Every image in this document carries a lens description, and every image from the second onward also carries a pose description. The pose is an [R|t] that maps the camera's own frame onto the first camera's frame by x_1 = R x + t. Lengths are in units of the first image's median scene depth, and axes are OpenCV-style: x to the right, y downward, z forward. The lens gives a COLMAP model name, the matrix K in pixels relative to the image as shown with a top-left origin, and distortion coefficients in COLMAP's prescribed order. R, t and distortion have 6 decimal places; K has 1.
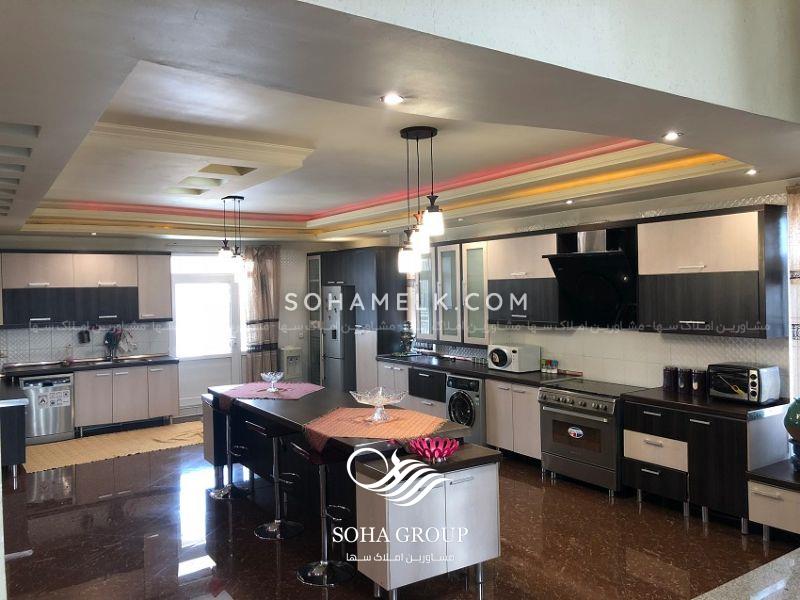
lens RADIAL K [[644.0, 0, 400.3], [0, 644.0, 305.8], [0, 0, 1]] dist [0.018301, 0.004425]
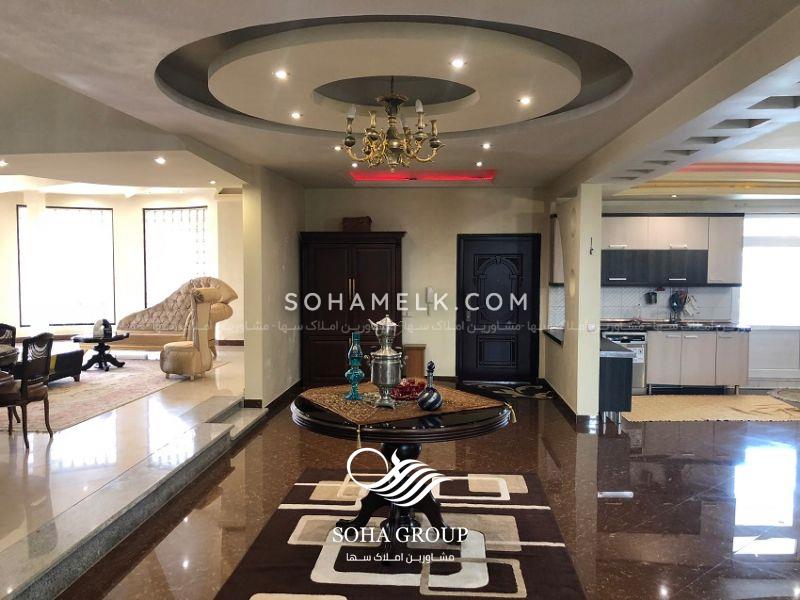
lens RADIAL K [[644.0, 0, 399.5], [0, 644.0, 295.8], [0, 0, 1]] dist [0.018301, 0.004425]
pose [[0.795822, 0.053588, -0.603155, -0.189715], [-0.034389, 0.998468, 0.043337, 0.014142], [0.604554, -0.013747, 0.796446, -0.060318]]
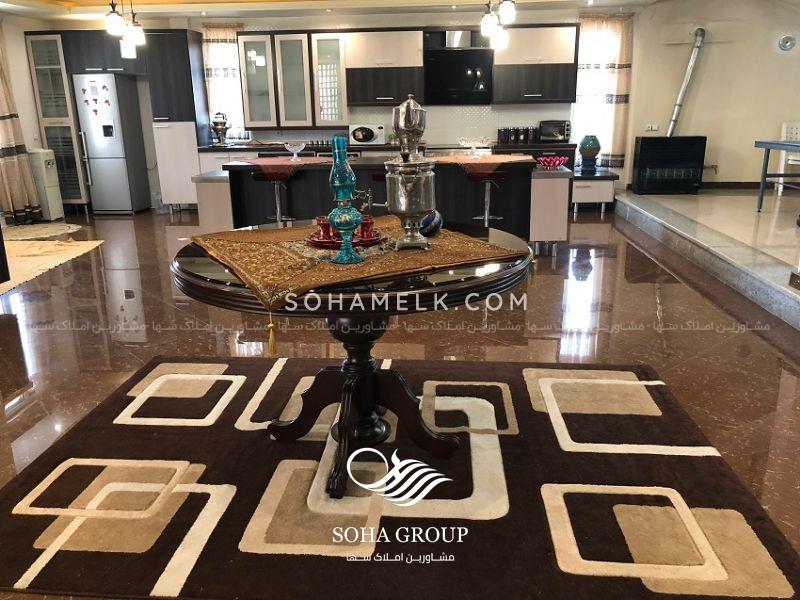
lens RADIAL K [[644.0, 0, 397.8], [0, 644.0, 298.9], [0, 0, 1]] dist [0.018301, 0.004425]
pose [[0.621444, -0.216973, 0.752815, -0.710951], [0.025987, 0.966066, 0.256984, 0.060095], [-0.783027, -0.140137, 0.605995, 0.125139]]
